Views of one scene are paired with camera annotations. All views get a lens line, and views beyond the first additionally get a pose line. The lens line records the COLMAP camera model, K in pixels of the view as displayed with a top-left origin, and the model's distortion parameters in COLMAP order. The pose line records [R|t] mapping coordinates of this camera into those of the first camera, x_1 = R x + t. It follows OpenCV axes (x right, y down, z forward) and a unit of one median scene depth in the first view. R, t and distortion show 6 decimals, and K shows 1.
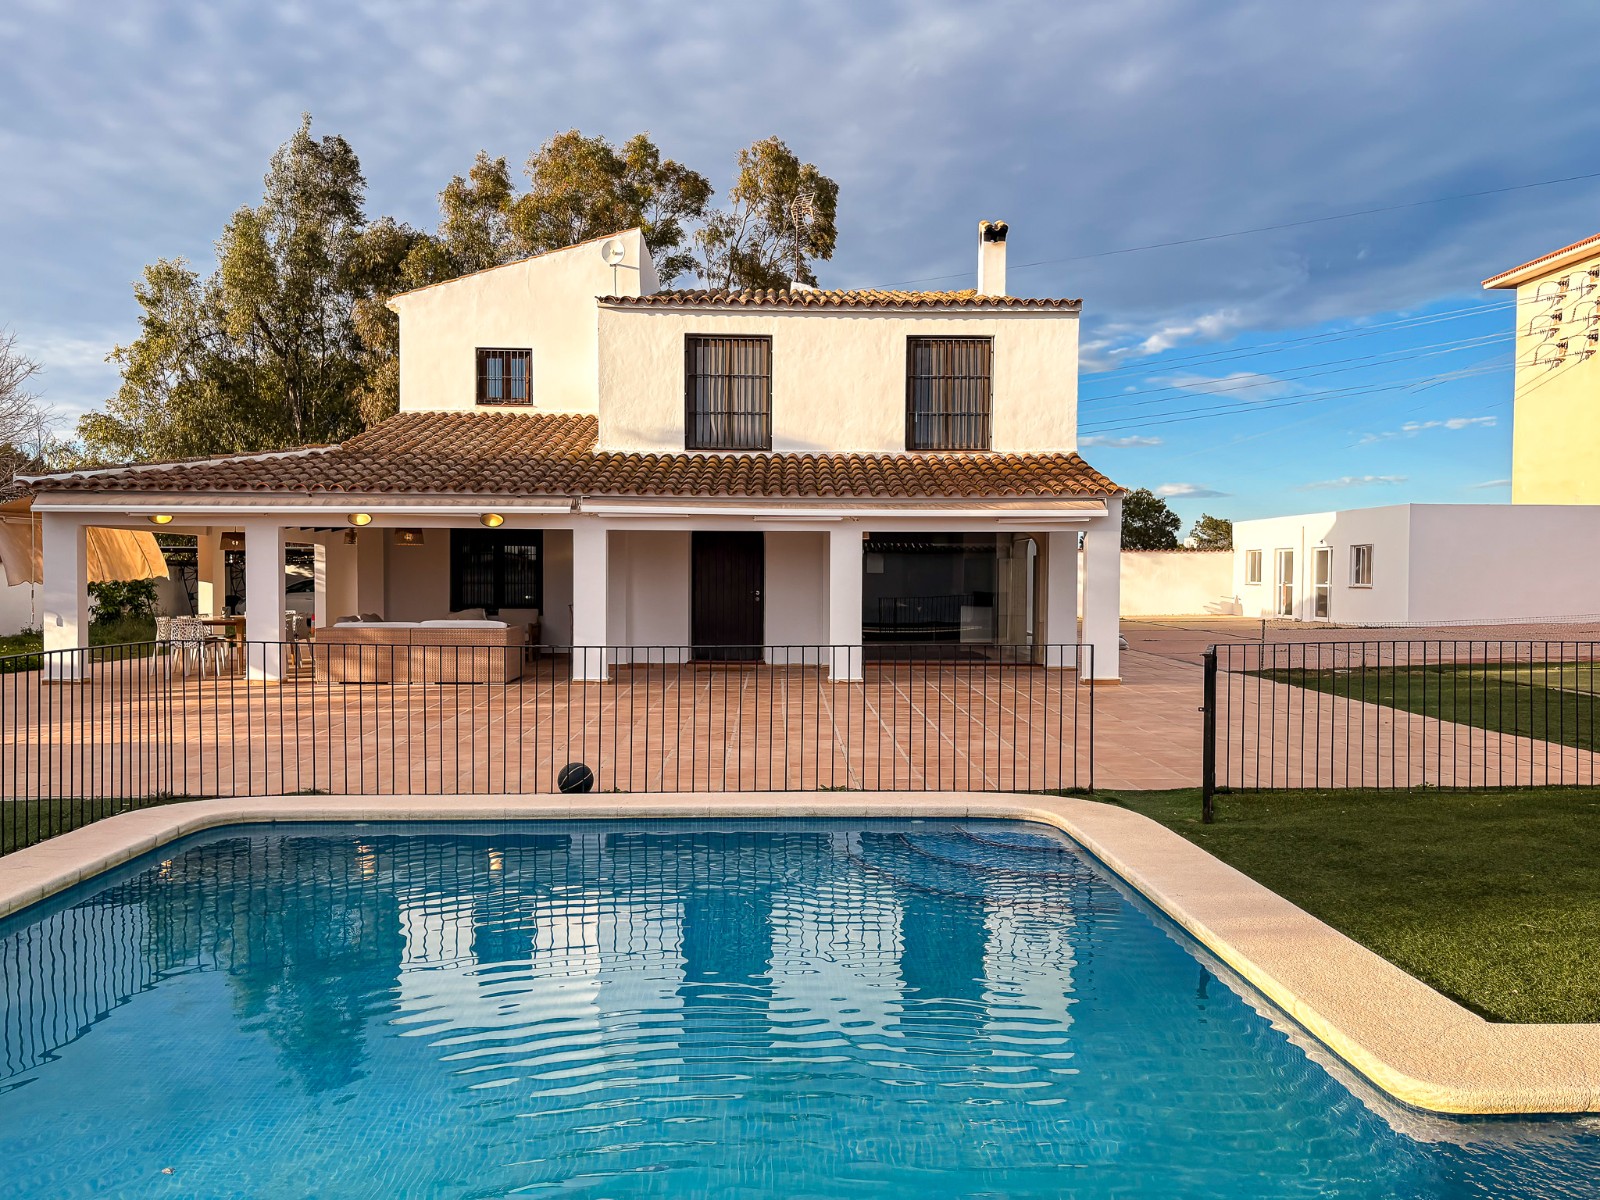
lens RADIAL K [[1272.9, 0, 800.0], [0, 1272.9, 600.0], [0, 0, 1]] dist [0.071835, -0.001622]
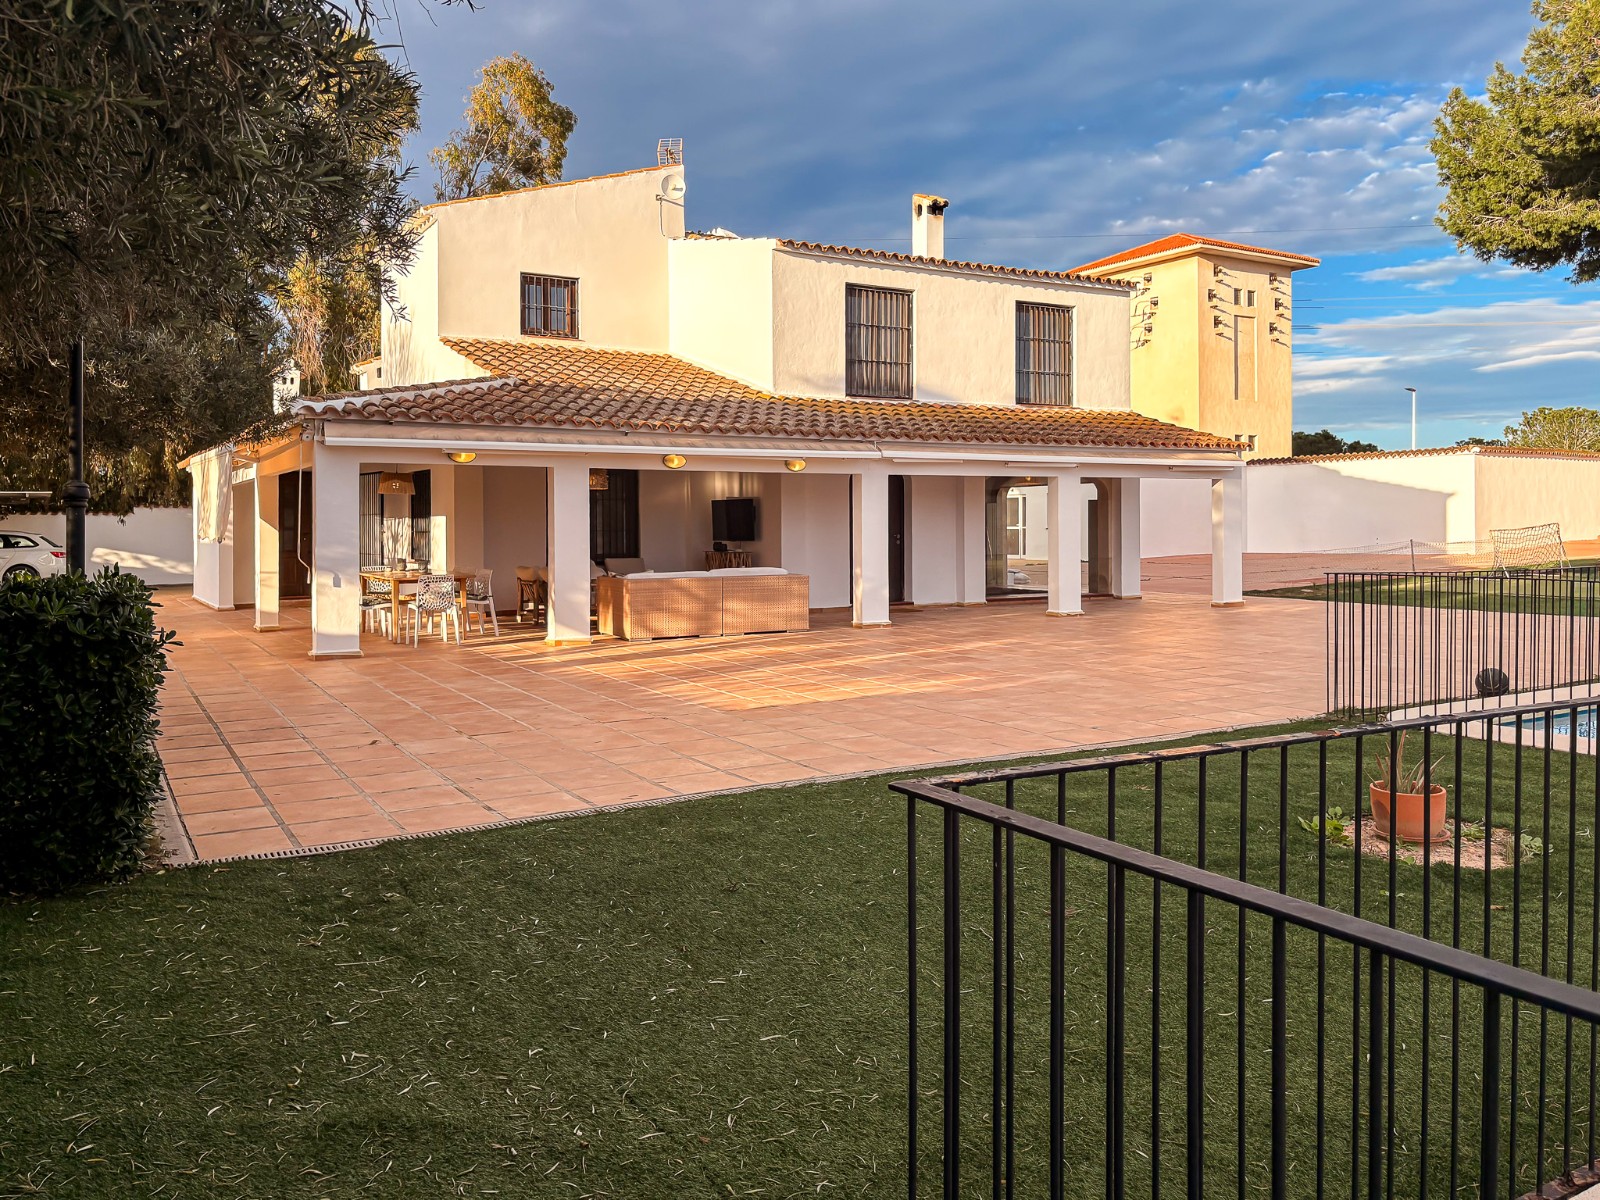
lens RADIAL K [[1314.9, 0, 801.0], [0, 1314.9, 537.7], [0, 0, 1]] dist [0.029262, -0.009675]
pose [[0.869630, -0.015157, 0.493471, -0.639409], [0.018050, 0.999836, -0.001099, -0.004431], [-0.493374, 0.009862, 0.869761, 0.105180]]
